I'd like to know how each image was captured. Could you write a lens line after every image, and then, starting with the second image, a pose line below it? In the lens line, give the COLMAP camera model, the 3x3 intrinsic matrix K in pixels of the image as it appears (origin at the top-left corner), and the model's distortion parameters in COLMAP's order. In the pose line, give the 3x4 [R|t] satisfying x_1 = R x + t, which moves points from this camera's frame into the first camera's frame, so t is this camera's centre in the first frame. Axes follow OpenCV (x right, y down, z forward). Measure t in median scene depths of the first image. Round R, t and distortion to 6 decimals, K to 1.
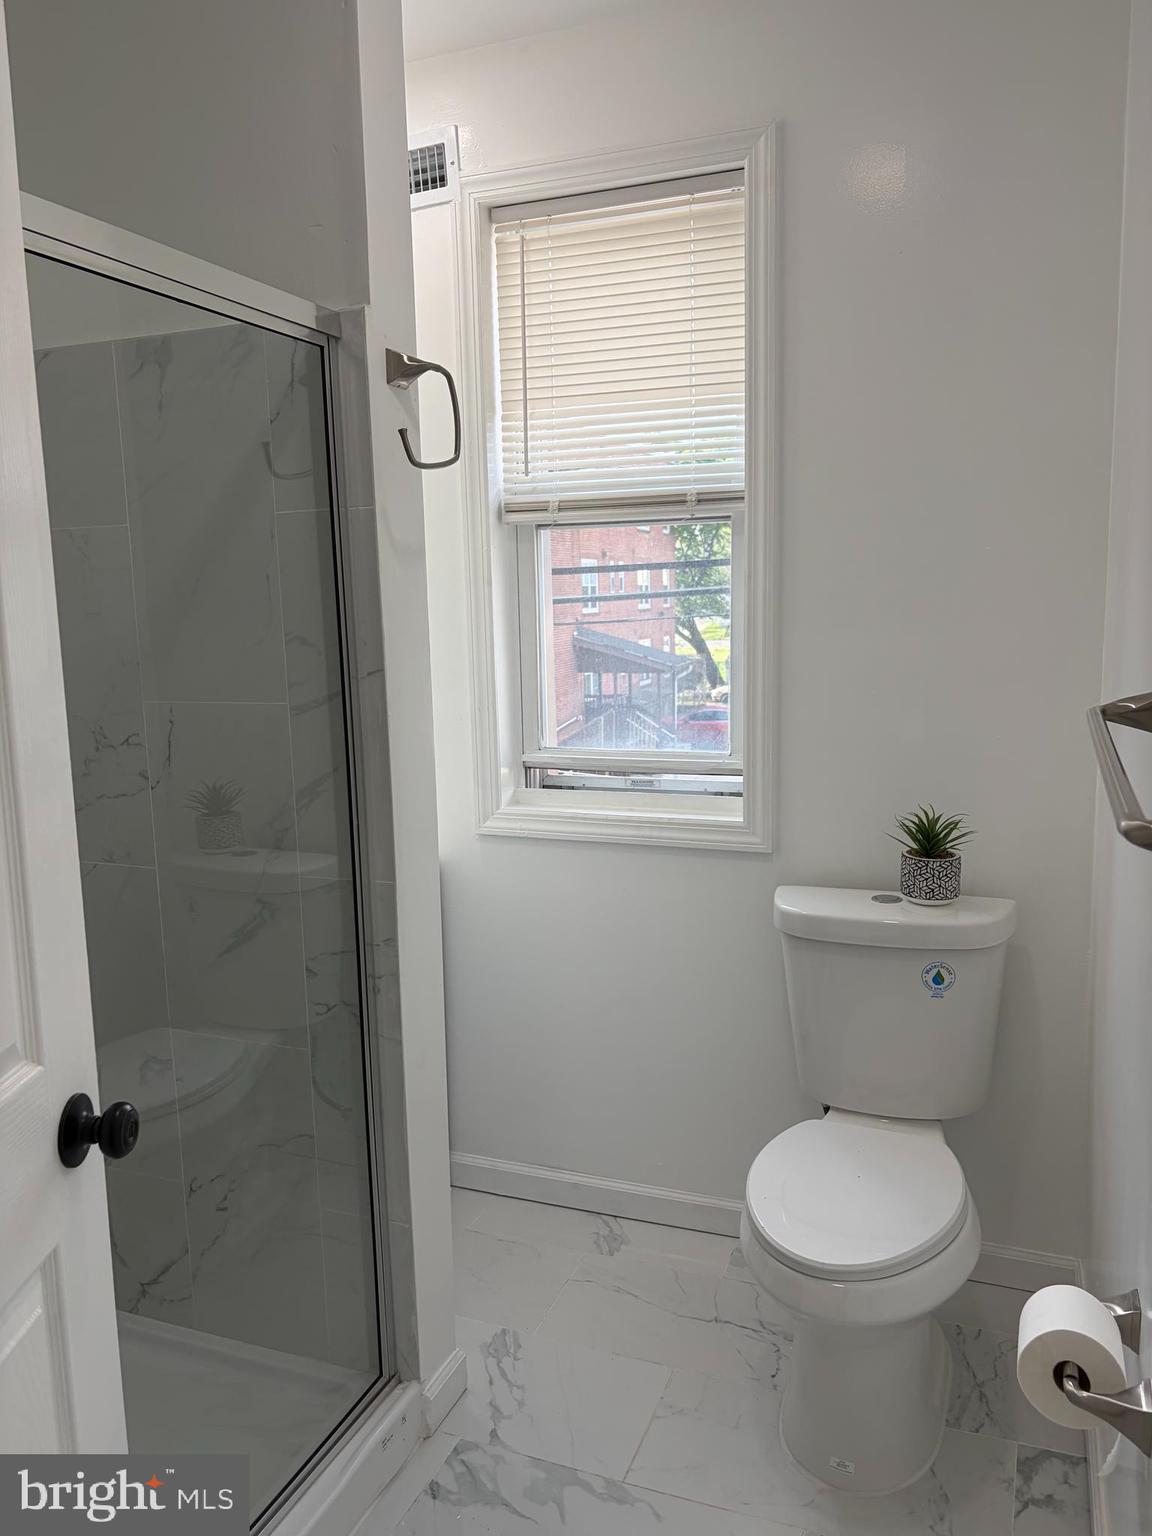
lens RADIAL K [[1164.8, 0, 563.9], [0, 1164.8, 778.9], [0, 0, 1]] dist [0.041117, -0.049627]
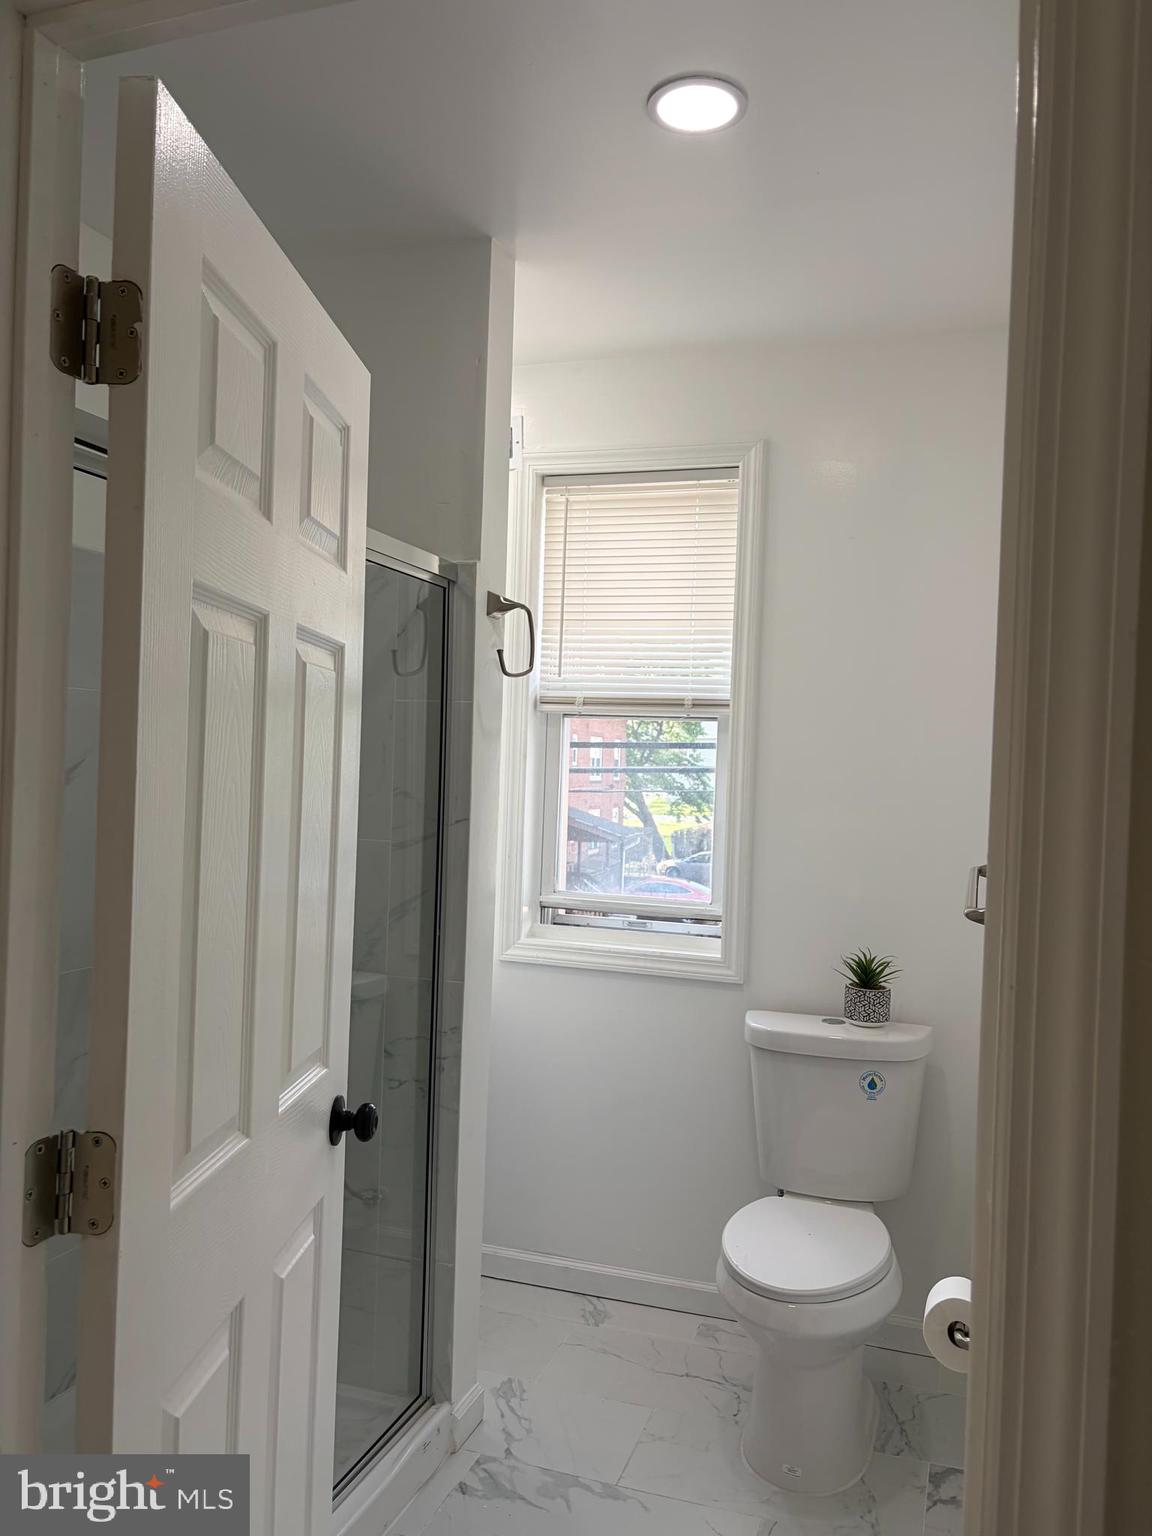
lens RADIAL K [[1164.8, 0, 579.9], [0, 1164.8, 778.2], [0, 0, 1]] dist [0.041117, -0.049627]
pose [[0.996485, 0.058951, 0.059515, -0.082653], [-0.049776, 0.988128, -0.145348, 0.035691], [-0.067377, 0.141875, 0.987589, -0.253330]]
